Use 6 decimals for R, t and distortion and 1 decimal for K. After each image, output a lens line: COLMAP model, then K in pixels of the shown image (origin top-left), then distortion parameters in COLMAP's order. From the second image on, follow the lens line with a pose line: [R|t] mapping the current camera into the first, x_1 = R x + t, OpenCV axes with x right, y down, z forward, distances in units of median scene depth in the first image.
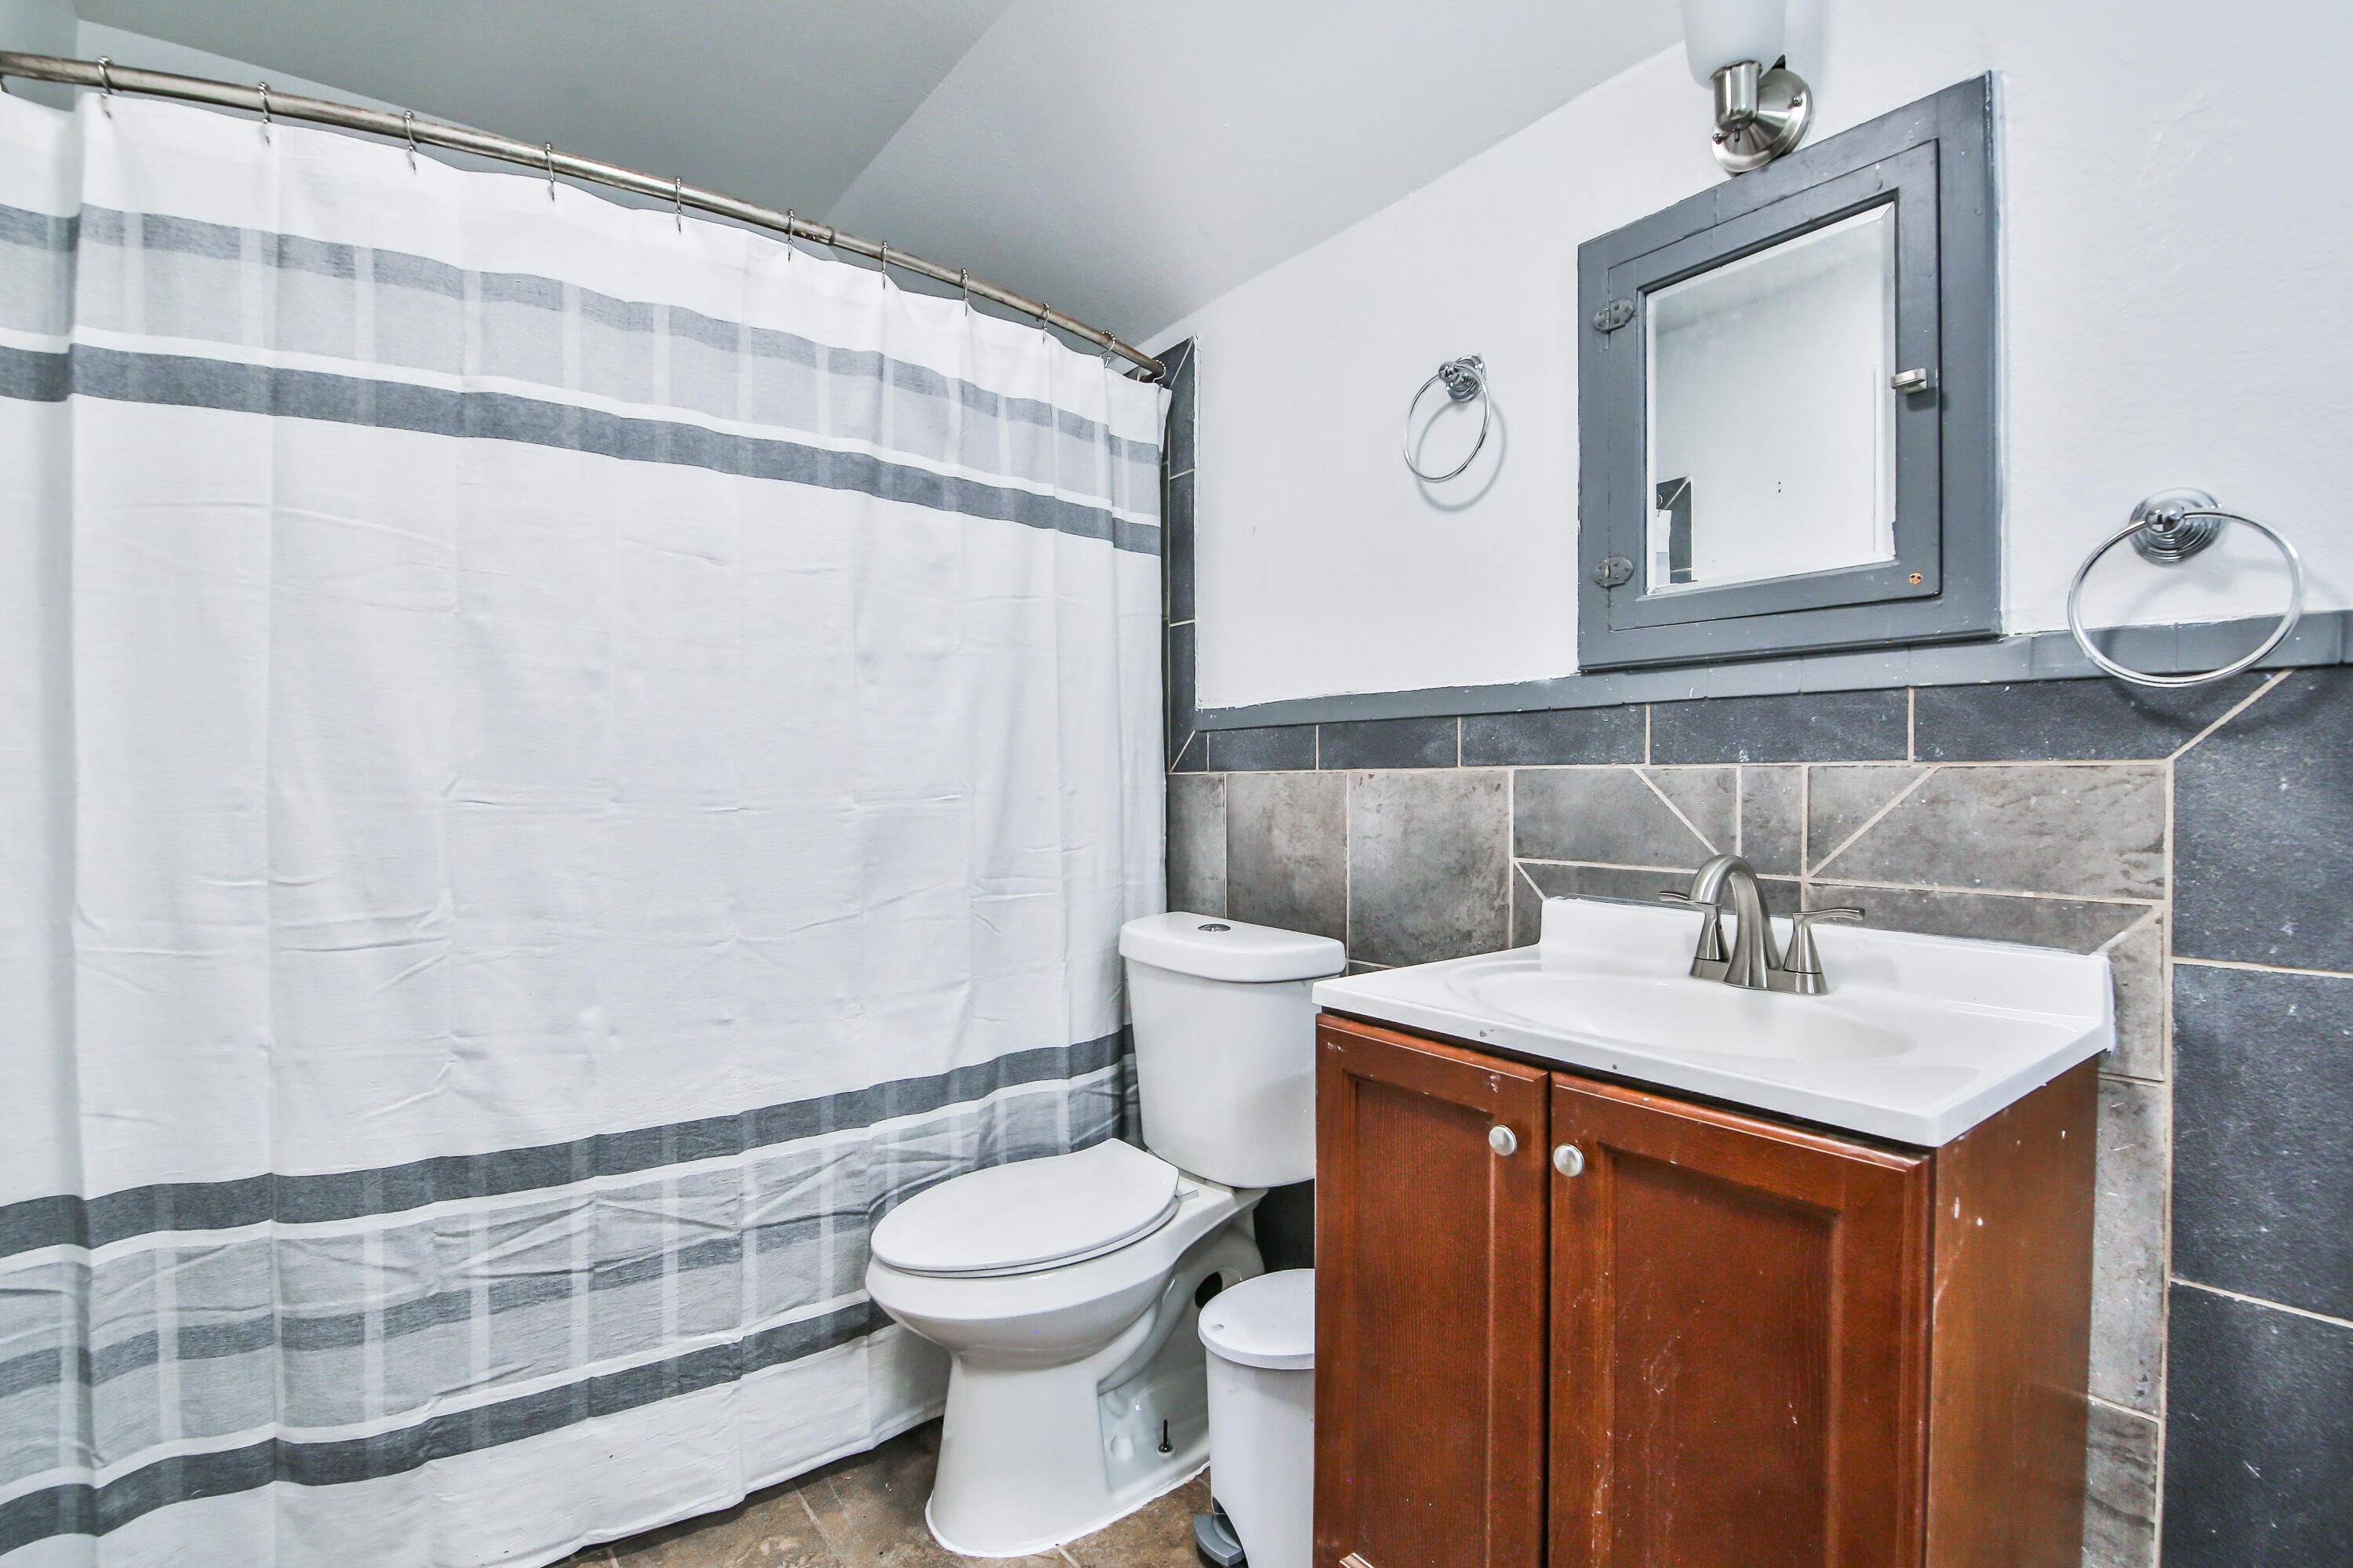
lens RADIAL K [[1088.3, 0, 1195.1], [0, 1088.3, 790.8], [0, 0, 1]] dist [0.001117, -0.009451]
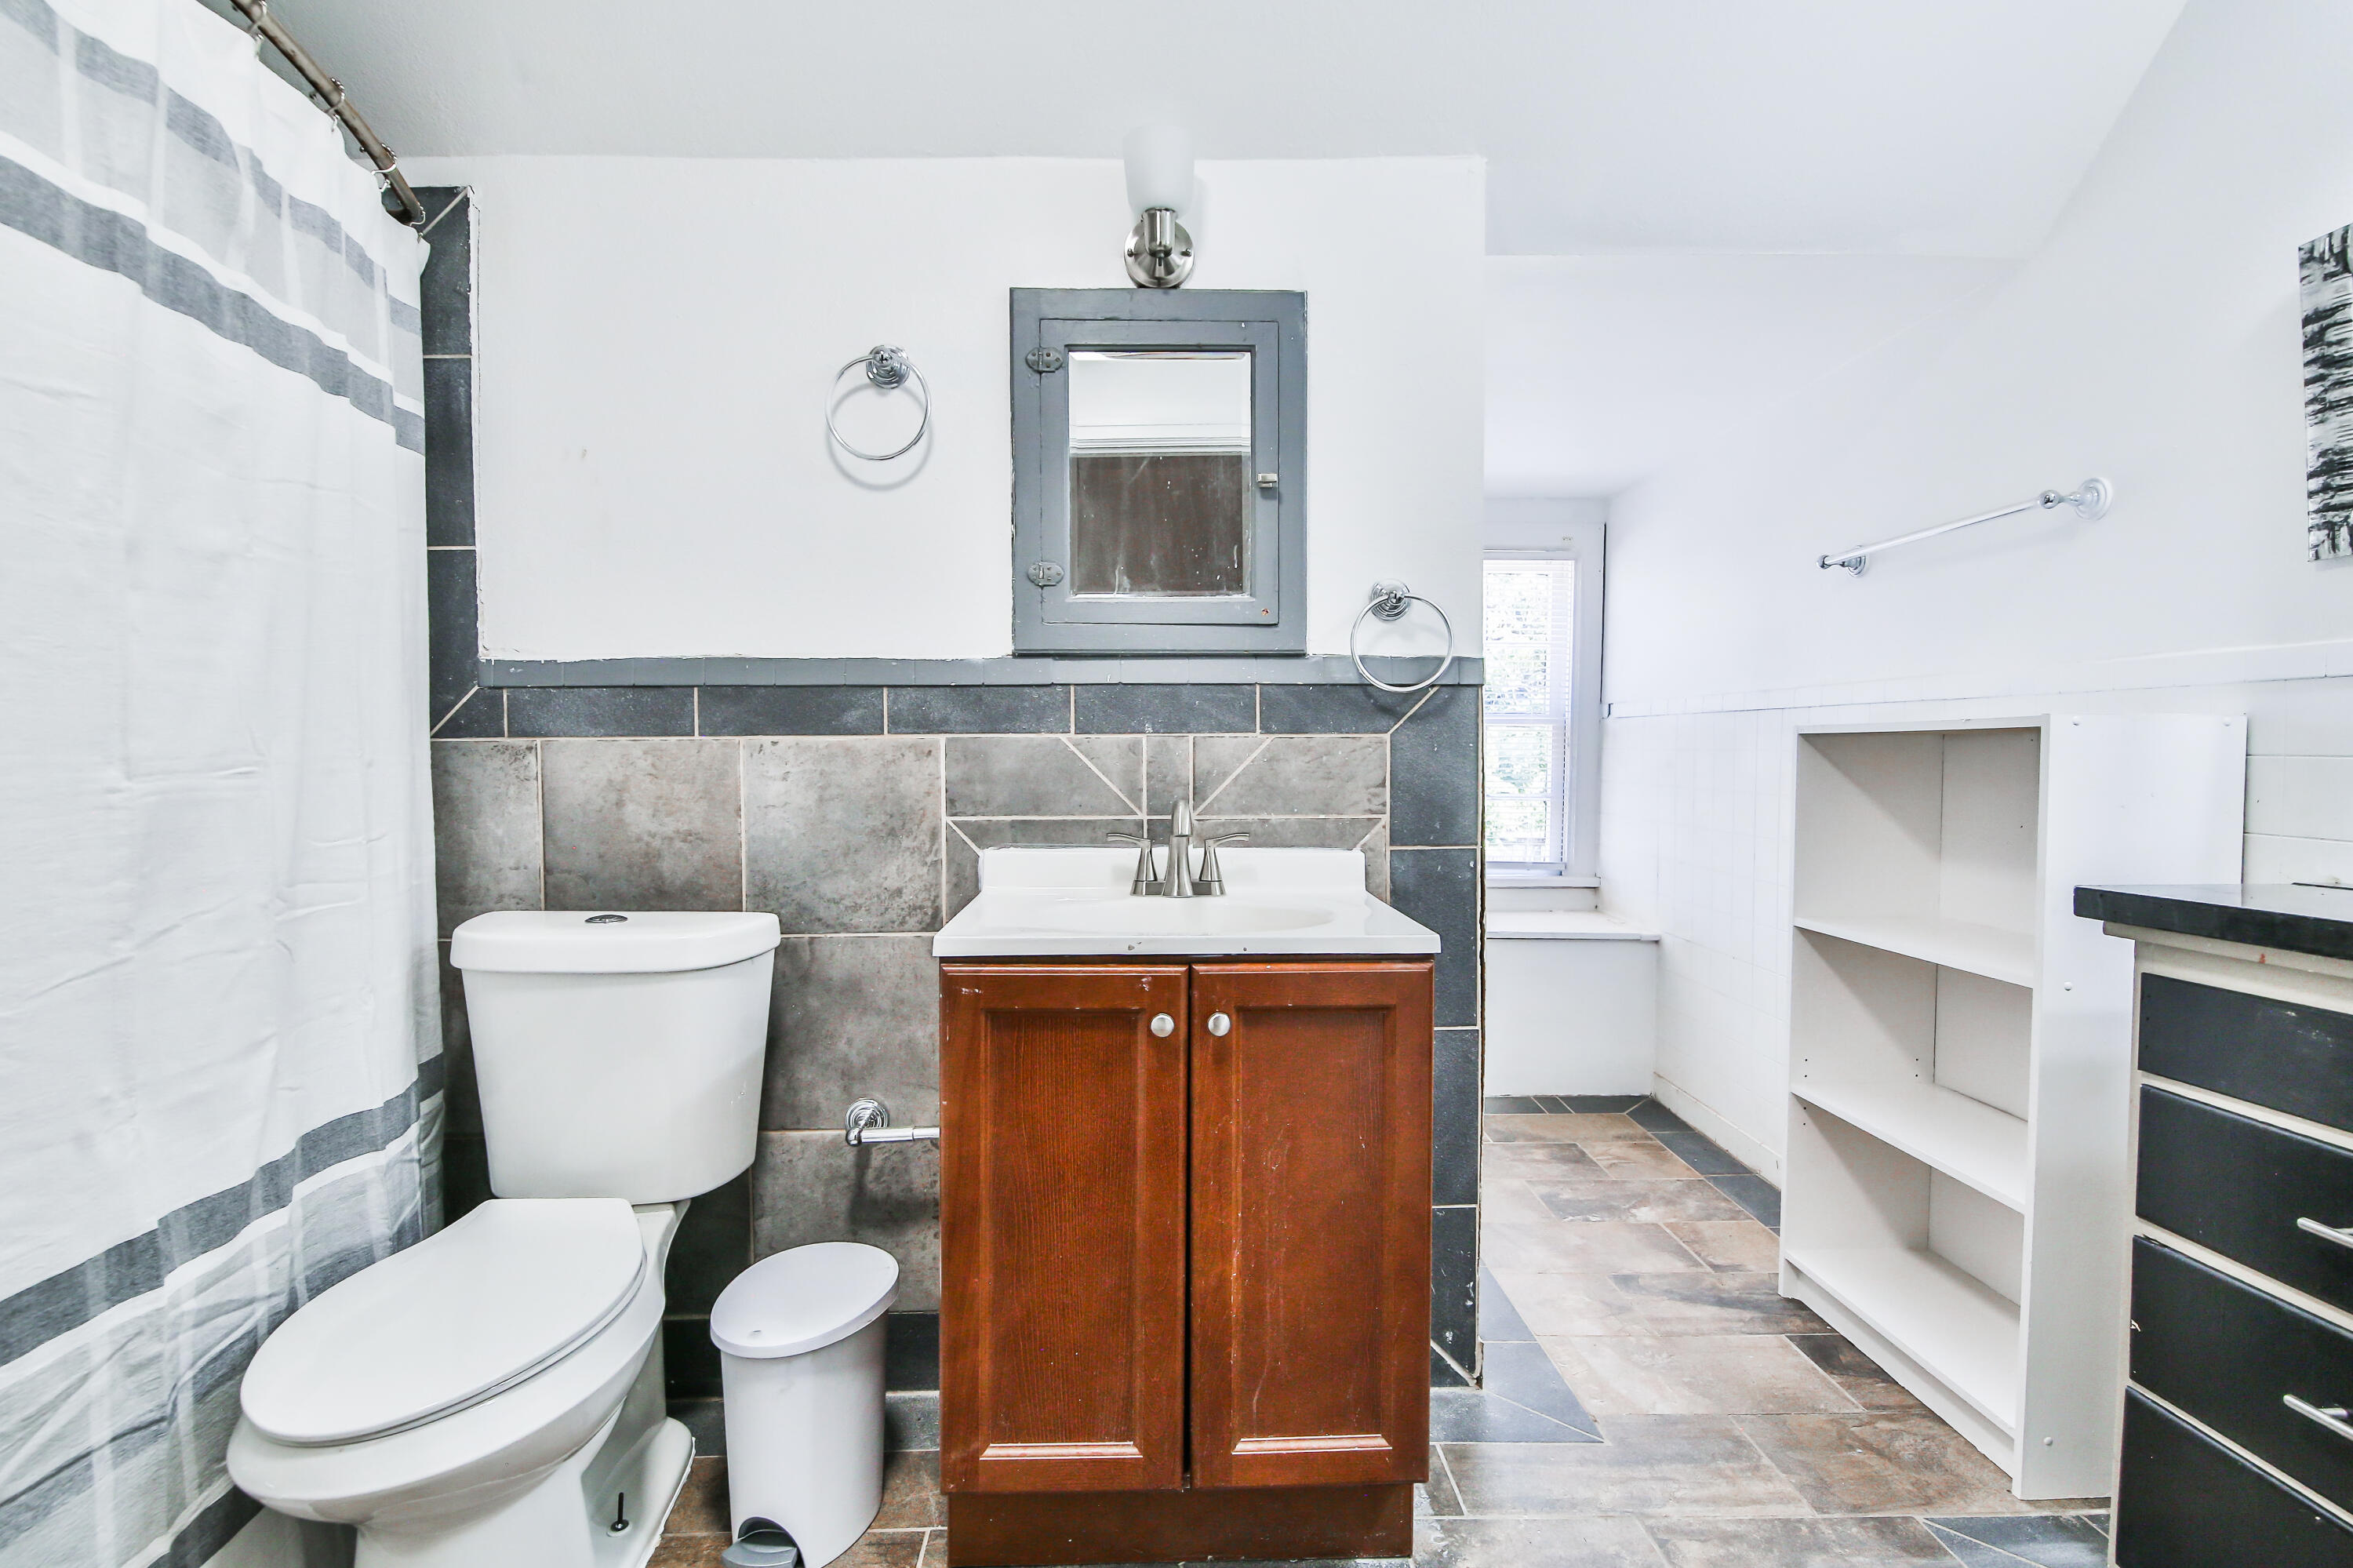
lens RADIAL K [[1088.3, 0, 1195.1], [0, 1088.3, 790.8], [0, 0, 1]] dist [0.001117, -0.009451]
pose [[0.585918, -0.028133, 0.809882, -0.460044], [0.011211, 0.999583, 0.026613, 0.008246], [-0.810293, -0.006513, 0.585989, 0.142629]]
